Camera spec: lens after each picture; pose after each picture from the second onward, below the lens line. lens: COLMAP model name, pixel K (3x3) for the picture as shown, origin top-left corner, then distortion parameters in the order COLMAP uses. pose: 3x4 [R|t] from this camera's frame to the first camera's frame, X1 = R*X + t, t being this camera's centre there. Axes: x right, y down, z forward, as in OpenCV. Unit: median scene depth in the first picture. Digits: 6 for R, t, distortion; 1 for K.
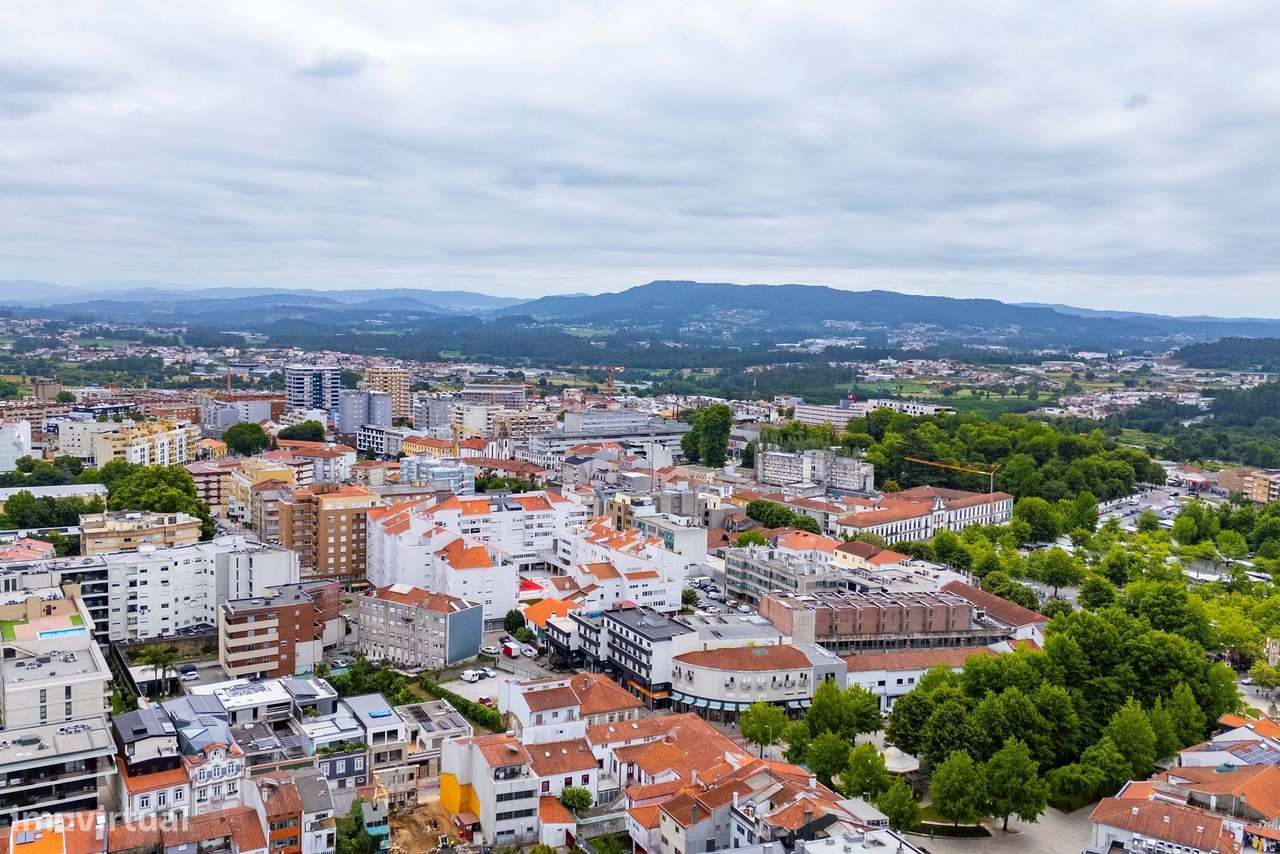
lens RADIAL K [[1160.2, 0, 638.9], [0, 1160.2, 412.9], [0, 0, 1]] dist [0.150224, -0.265042]
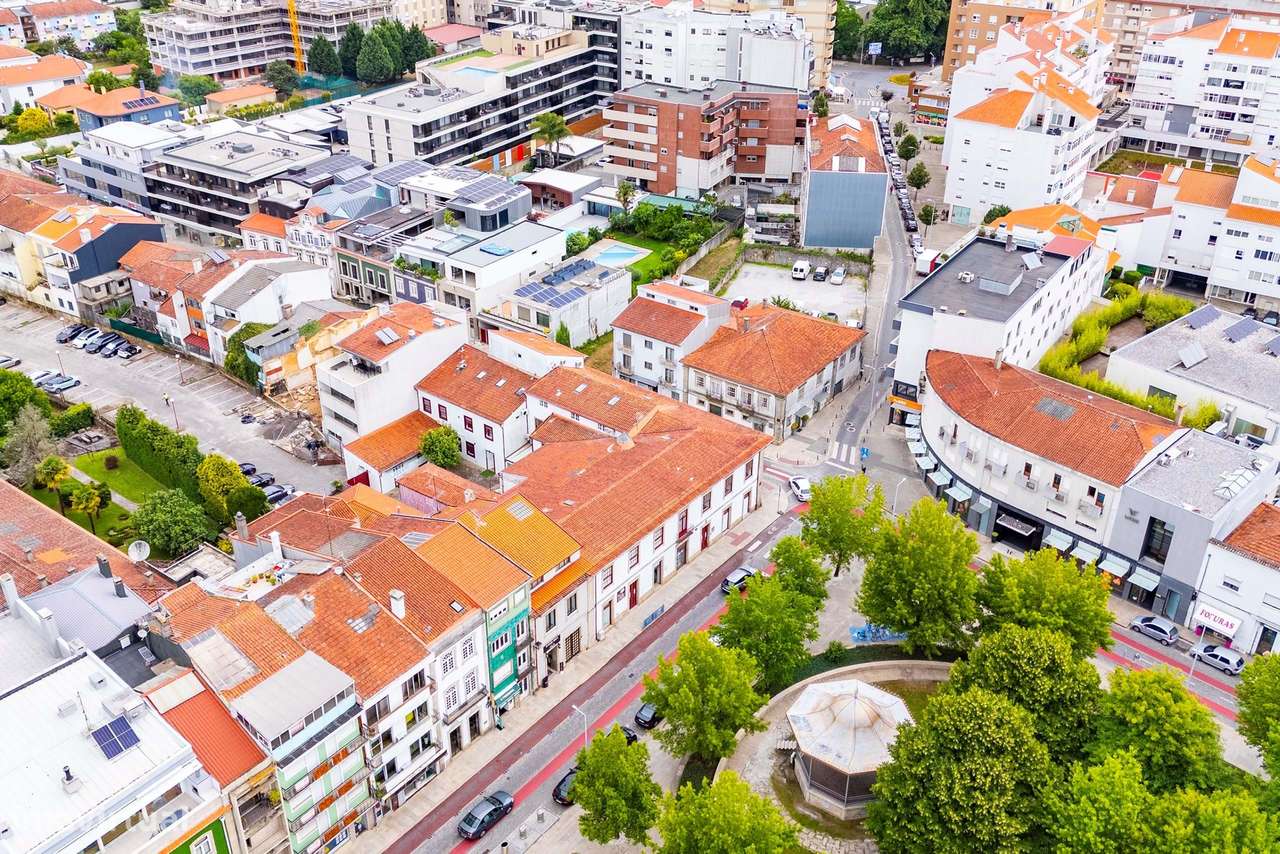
lens RADIAL K [[1160.2, 0, 638.9], [0, 1160.2, 412.9], [0, 0, 1]] dist [0.150224, -0.265042]
pose [[0.434602, 0.412093, -0.800813, 0.384041], [-0.074003, 0.902510, 0.424264, 0.025726], [0.897577, -0.125123, 0.422729, 0.643739]]
